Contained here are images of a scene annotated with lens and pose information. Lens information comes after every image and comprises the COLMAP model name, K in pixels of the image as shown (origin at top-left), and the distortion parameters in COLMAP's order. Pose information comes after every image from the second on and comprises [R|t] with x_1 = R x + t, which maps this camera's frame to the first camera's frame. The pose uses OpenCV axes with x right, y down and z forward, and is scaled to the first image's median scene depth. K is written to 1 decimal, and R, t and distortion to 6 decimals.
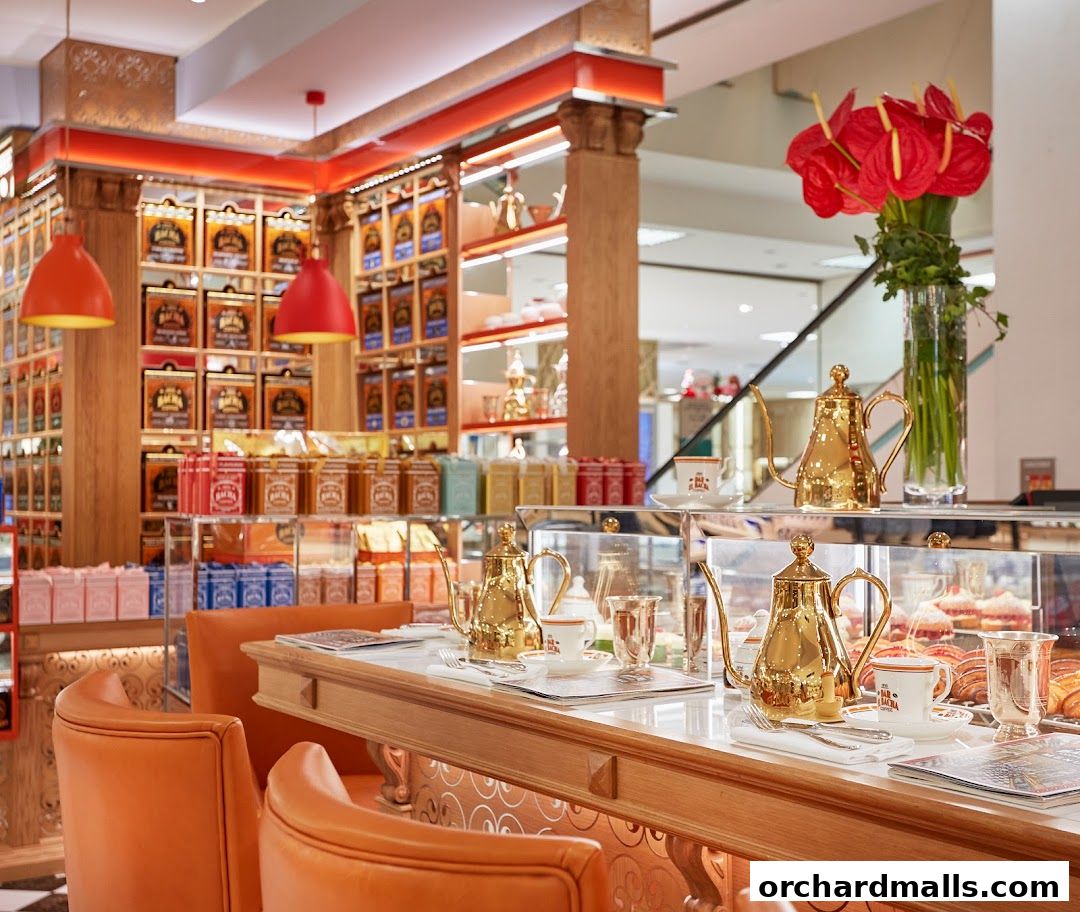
lens RADIAL K [[1447.9, 0, 540.0], [0, 1447.9, 456.0], [0, 0, 1]] dist [0.019670, 0.119259]
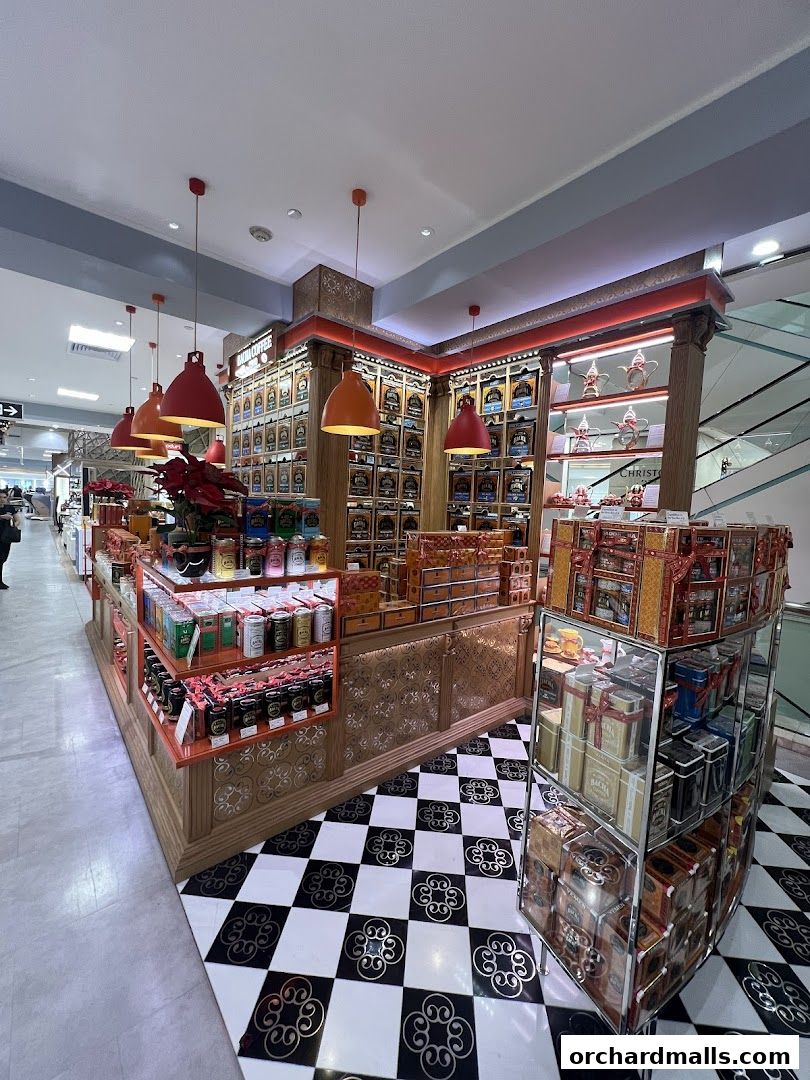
lens RADIAL K [[430.1, 0, 405.0], [0, 430.1, 540.0], [0, 0, 1]] dist [0.000441, 0.000018]
pose [[0.991138, 0.048198, 0.123784, -0.262637], [-0.061438, 0.992523, 0.105472, -0.022180], [-0.117775, -0.112142, 0.986688, 0.434374]]
